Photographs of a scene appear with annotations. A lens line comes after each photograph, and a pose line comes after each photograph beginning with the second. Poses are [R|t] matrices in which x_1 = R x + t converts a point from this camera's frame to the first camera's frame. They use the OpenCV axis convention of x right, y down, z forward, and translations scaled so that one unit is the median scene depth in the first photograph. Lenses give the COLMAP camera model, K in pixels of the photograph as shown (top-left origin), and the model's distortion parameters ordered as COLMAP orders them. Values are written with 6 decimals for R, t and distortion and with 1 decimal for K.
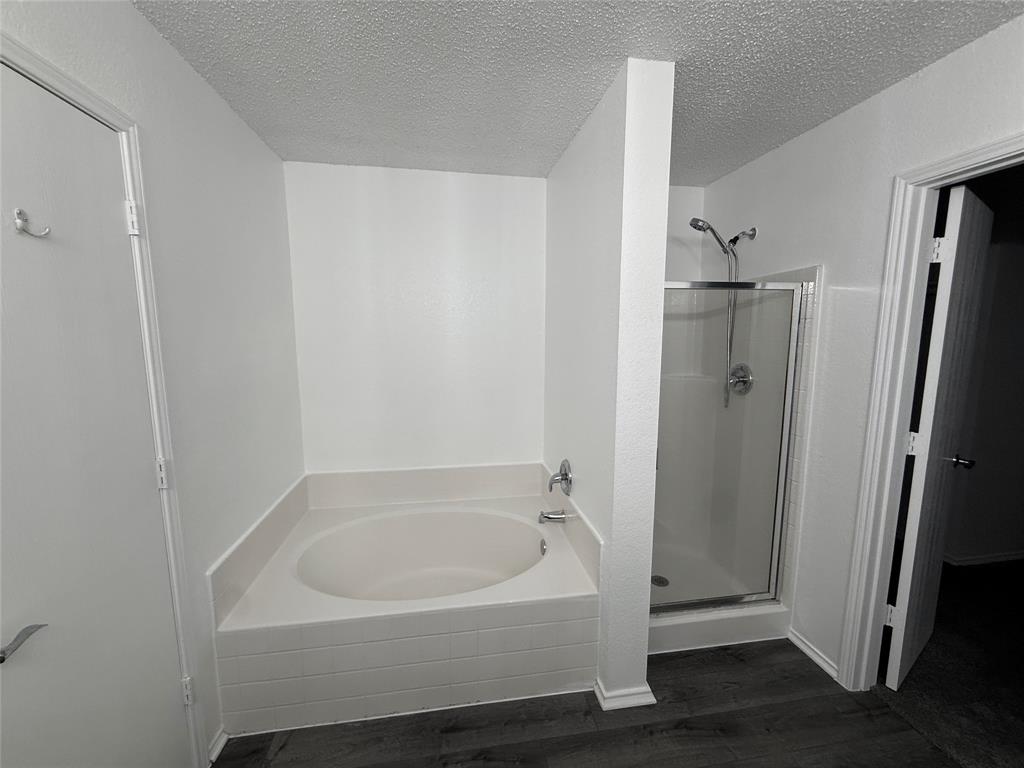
lens RADIAL K [[409.8, 0, 514.1], [0, 409.8, 381.9], [0, 0, 1]] dist [-0.001008, 0.000182]
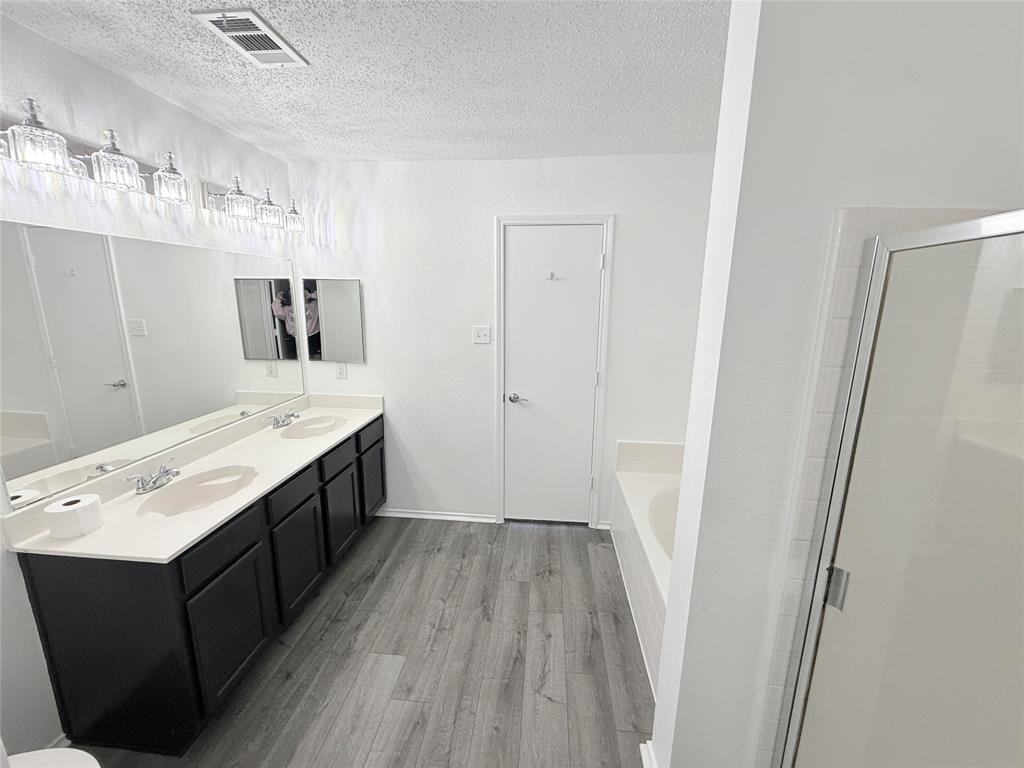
lens RADIAL K [[409.8, 0, 512.9], [0, 409.8, 386.9], [0, 0, 1]] dist [-0.001008, 0.000182]
pose [[-0.249366, 0.189862, -0.949615, 1.111273], [-0.135567, 0.964093, 0.228356, -0.140410], [0.958873, 0.185681, -0.214673, 0.875096]]
